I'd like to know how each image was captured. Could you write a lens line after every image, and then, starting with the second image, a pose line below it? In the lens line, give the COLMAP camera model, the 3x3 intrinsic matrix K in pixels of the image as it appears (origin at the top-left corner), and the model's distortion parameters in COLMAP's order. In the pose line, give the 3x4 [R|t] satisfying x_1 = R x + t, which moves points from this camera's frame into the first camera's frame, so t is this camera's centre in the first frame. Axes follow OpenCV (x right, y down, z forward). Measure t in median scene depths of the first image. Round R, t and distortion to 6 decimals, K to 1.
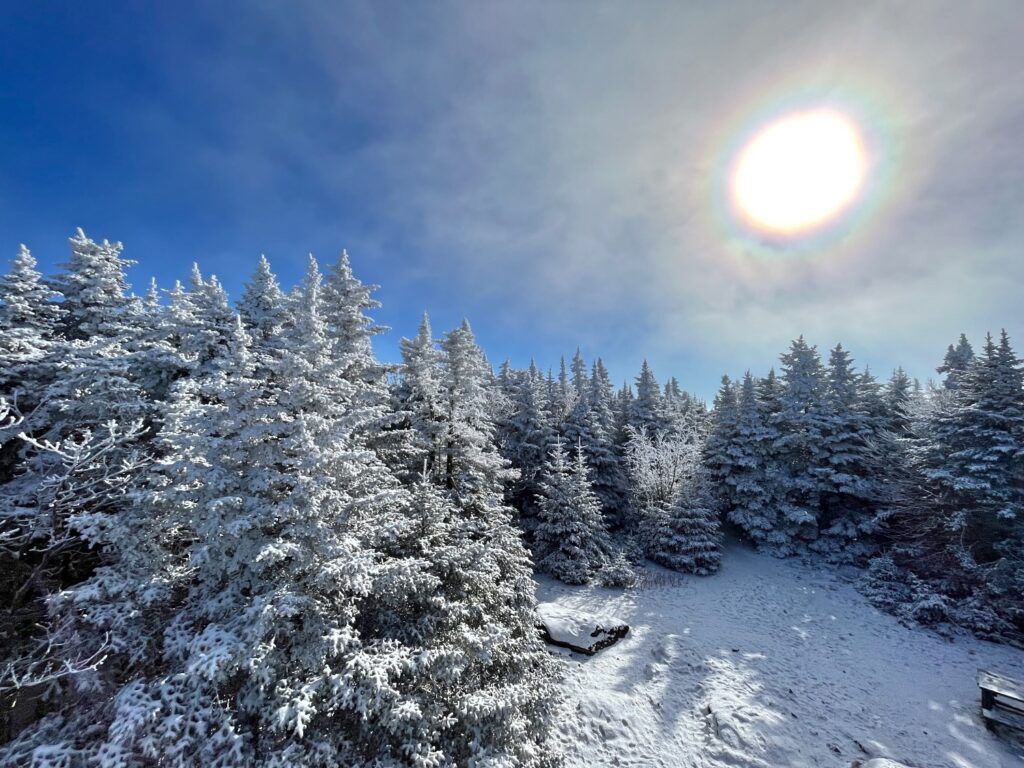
lens RADIAL K [[407.8, 0, 510.4], [0, 407.8, 383.7], [0, 0, 1]] dist [-0.007420, 0.000754]
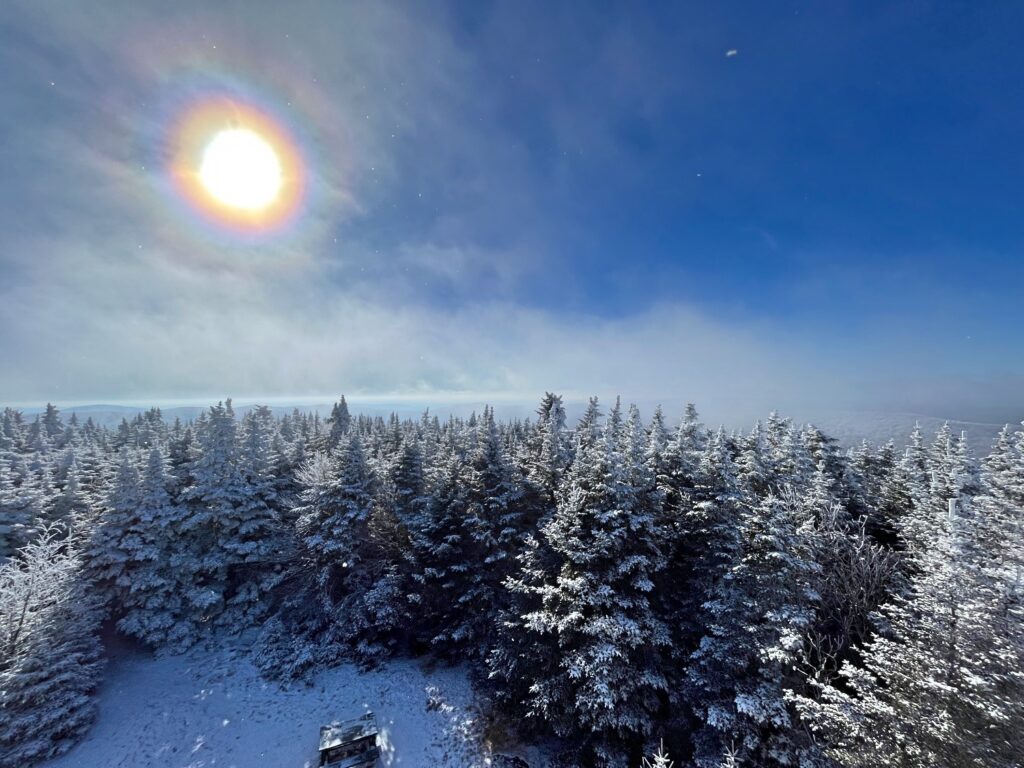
lens RADIAL K [[407.8, 0, 513.9], [0, 407.8, 382.0], [0, 0, 1]] dist [-0.007420, 0.000754]
pose [[0.342637, 0.023247, 0.939180, 0.033354], [-0.056631, 0.998387, -0.004052, -0.225138], [-0.937759, -0.051798, 0.343401, -0.008607]]
